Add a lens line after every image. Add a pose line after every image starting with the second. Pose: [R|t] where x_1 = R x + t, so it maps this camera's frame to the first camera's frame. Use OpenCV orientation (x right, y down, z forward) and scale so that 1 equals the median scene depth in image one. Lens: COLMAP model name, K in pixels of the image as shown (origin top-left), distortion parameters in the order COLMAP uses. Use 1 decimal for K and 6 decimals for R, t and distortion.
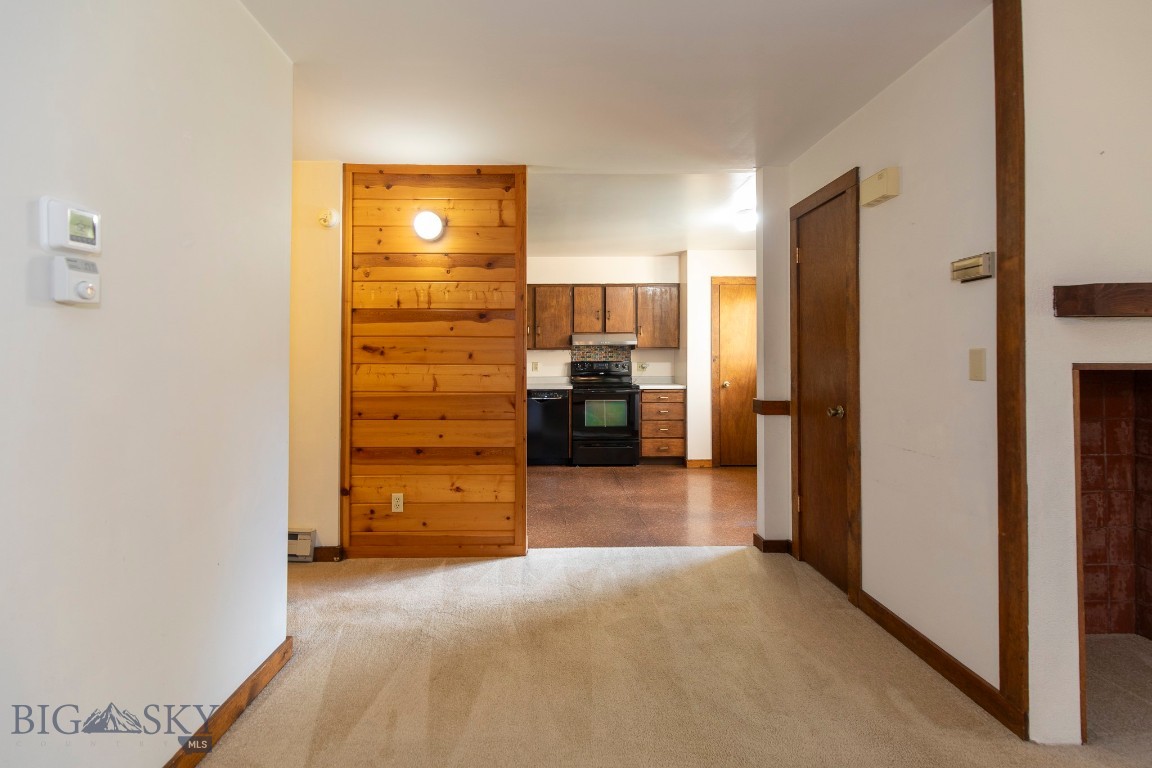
lens RADIAL K [[523.5, 0, 572.1], [0, 523.5, 353.0], [0, 0, 1]] dist [0.002838, 0.000630]
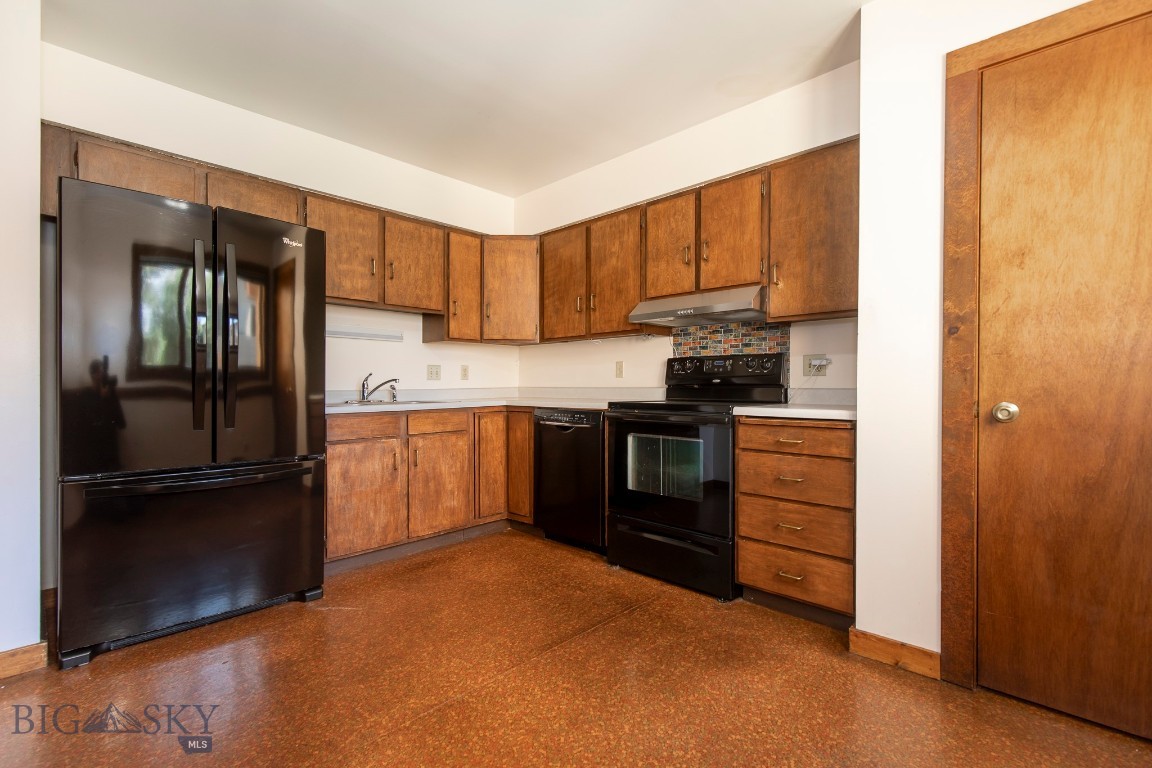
lens RADIAL K [[522.7, 0, 573.7], [0, 522.7, 388.6], [0, 0, 1]] dist [0.002632, 0.000315]
pose [[0.689952, 0.007352, -0.723818, 0.333992], [0.009502, 0.999770, 0.019212, 0.038785], [0.723793, -0.020133, 0.689724, 0.625857]]
